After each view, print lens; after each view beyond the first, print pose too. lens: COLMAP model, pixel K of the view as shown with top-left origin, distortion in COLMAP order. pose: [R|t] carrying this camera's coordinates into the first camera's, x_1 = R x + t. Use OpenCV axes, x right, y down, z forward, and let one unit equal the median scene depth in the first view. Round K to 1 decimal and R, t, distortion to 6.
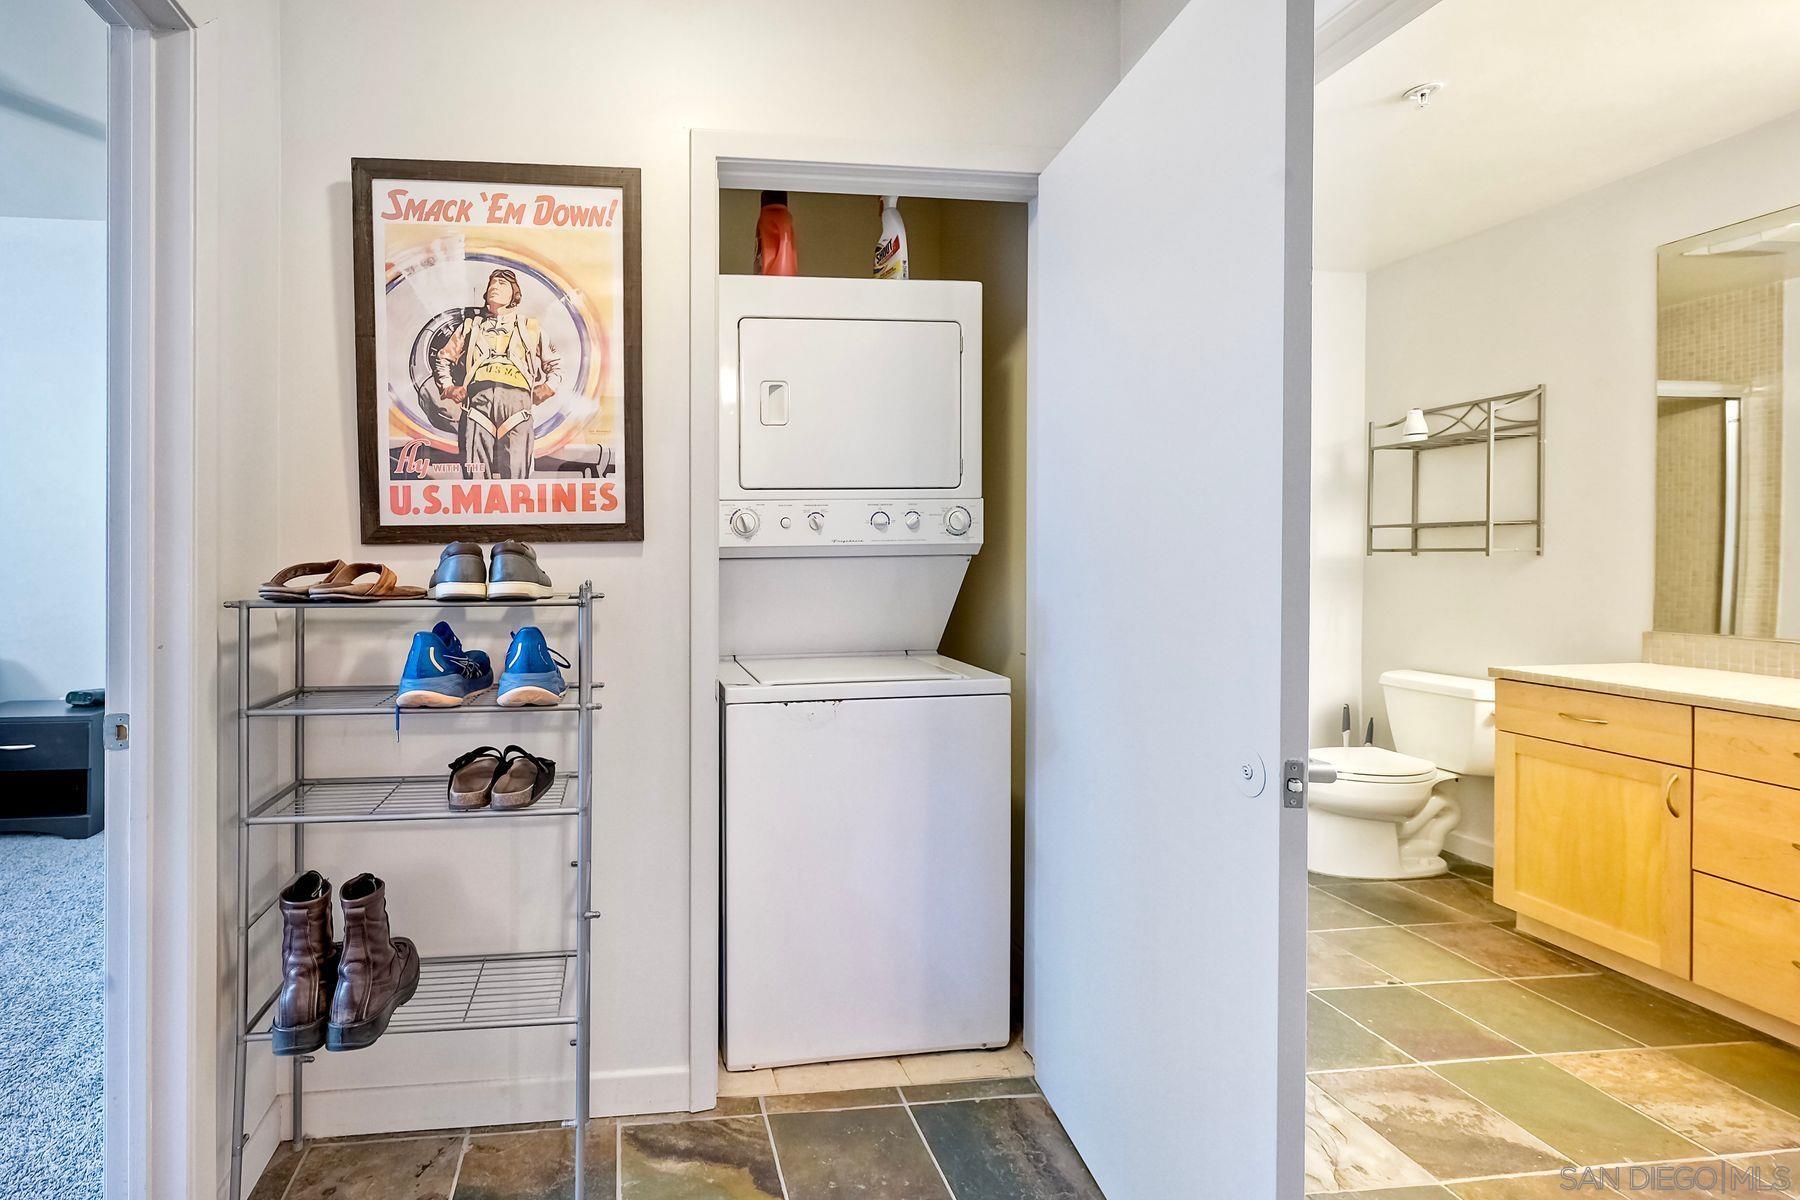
lens RADIAL K [[857.3, 0, 624.8], [0, 857.3, 563.7], [0, 0, 1]] dist [0.003303, -0.000277]
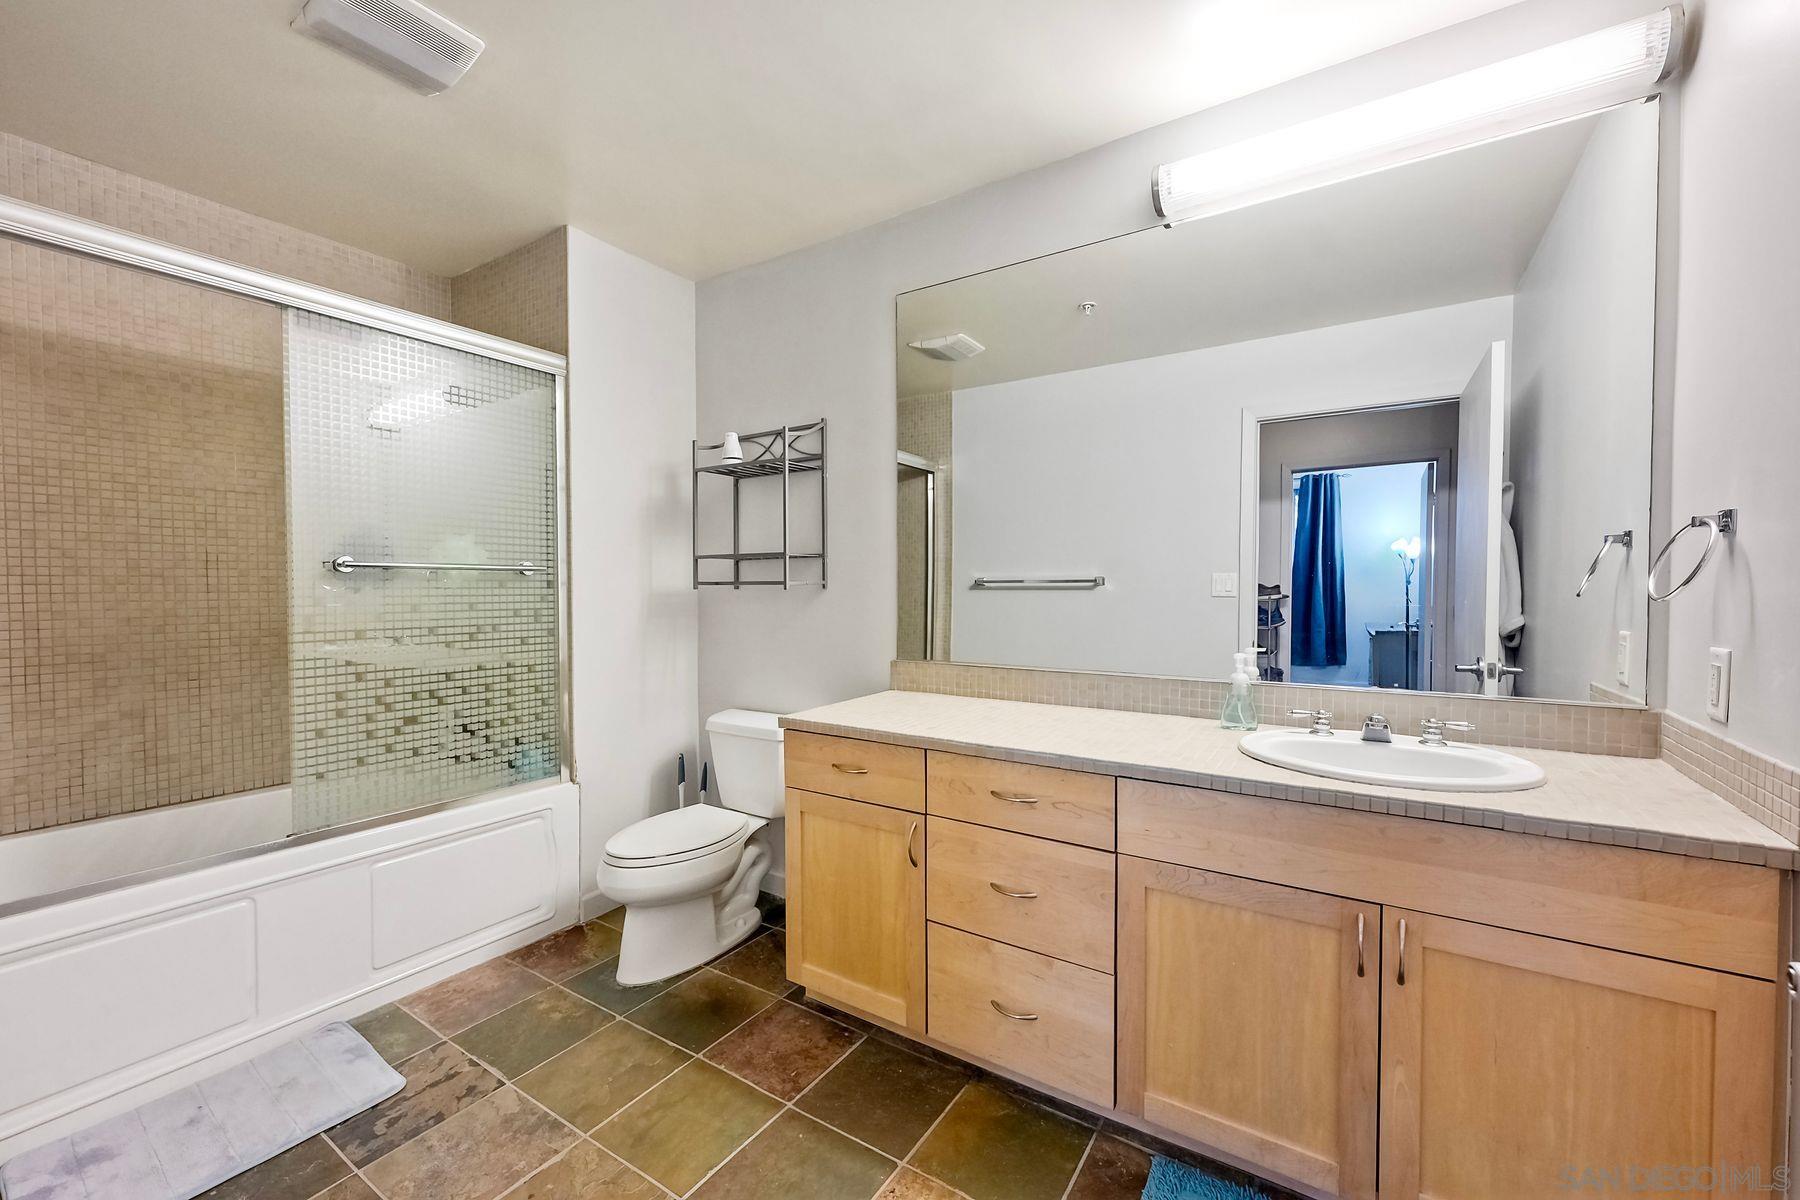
lens RADIAL K [[722.3, 0, 904.8], [0, 722.3, 605.6], [0, 0, 1]] dist [-0.000273, 0.000028]
pose [[0.629956, -0.024157, 0.776255, 0.457327], [0.009762, 0.999683, 0.023188, -0.008482], [-0.776569, -0.007030, 0.629992, 0.386662]]
